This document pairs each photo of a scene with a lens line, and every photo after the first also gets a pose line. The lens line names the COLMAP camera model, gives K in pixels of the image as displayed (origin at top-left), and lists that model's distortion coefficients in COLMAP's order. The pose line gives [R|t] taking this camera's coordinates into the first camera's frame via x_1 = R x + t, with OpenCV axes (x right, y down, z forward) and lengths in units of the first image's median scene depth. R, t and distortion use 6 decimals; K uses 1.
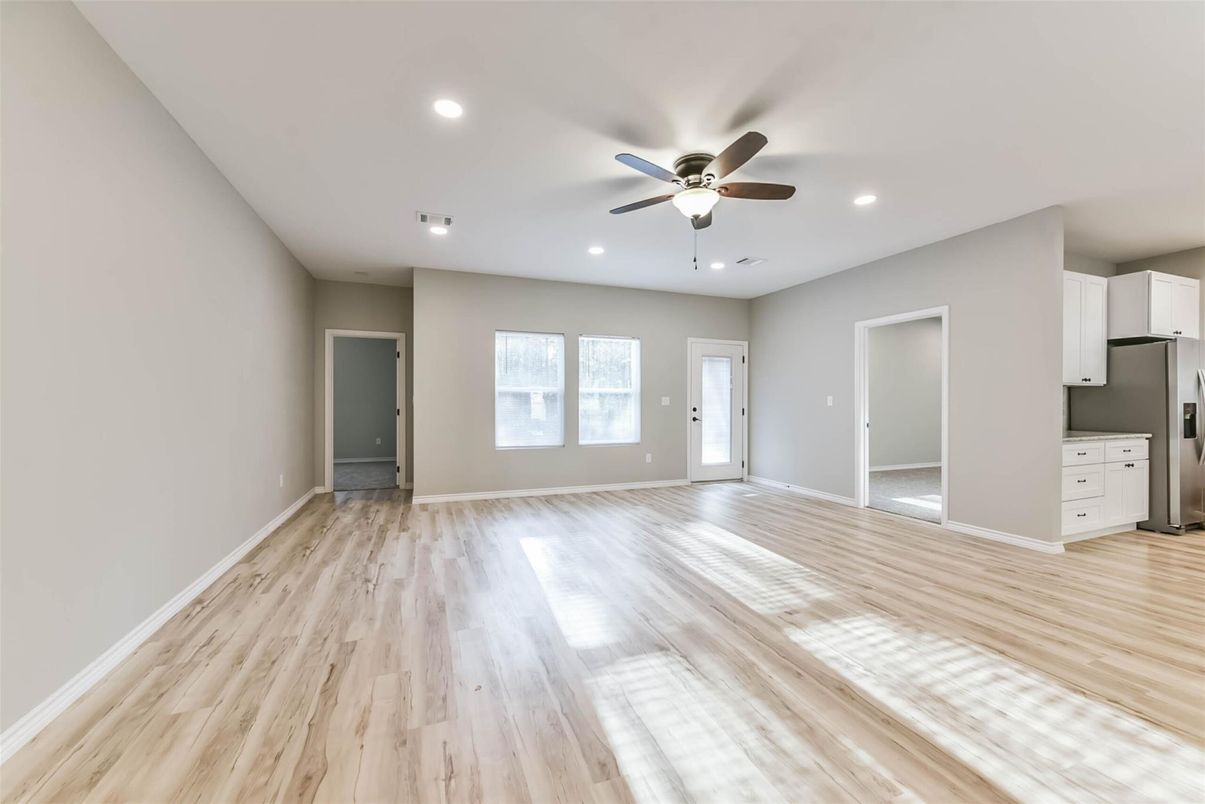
lens RADIAL K [[472.3, 0, 602.5], [0, 472.3, 402.0], [0, 0, 1]] dist [-0.000772, -0.000140]
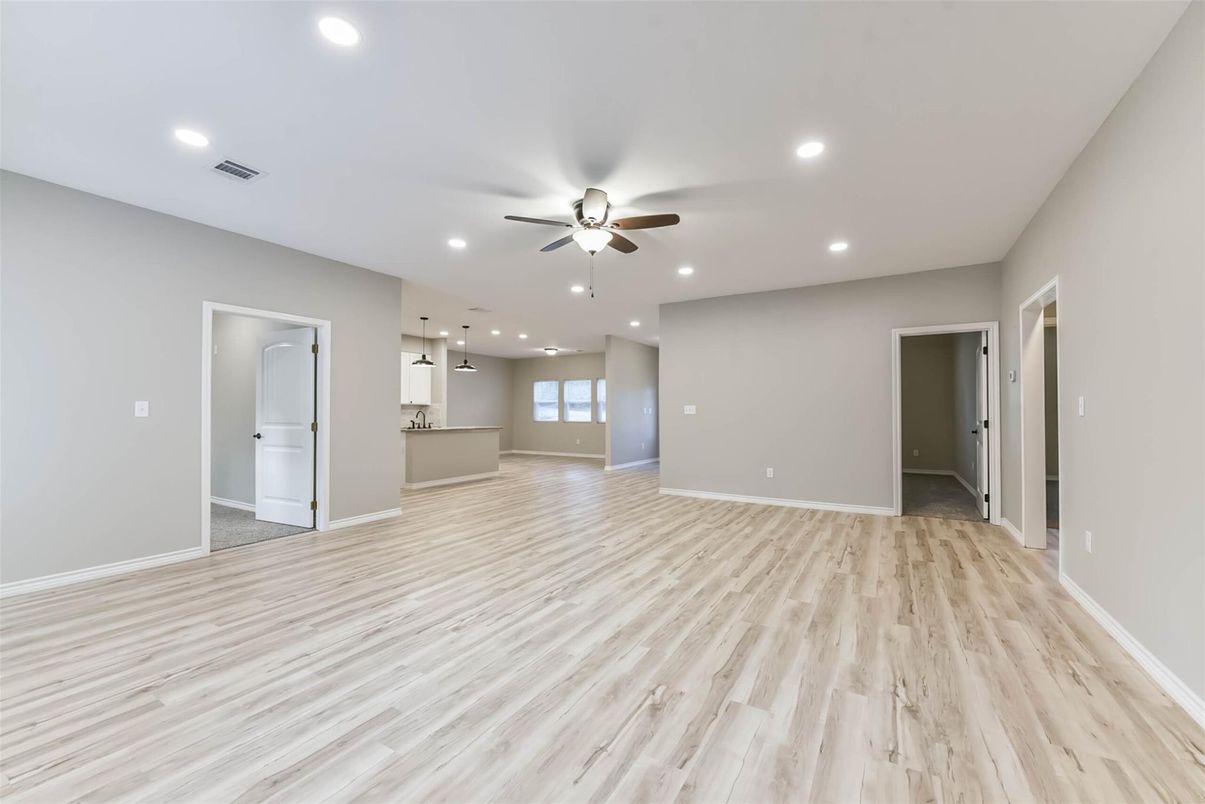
lens RADIAL K [[483.2, 0, 603.4], [0, 483.2, 414.5], [0, 0, 1]] dist [-0.002320, -0.000179]
pose [[-0.618627, -0.006353, 0.785659, -0.898762], [-0.001287, 0.999974, 0.007072, -0.005247], [-0.785684, 0.003364, -0.618619, 2.063333]]
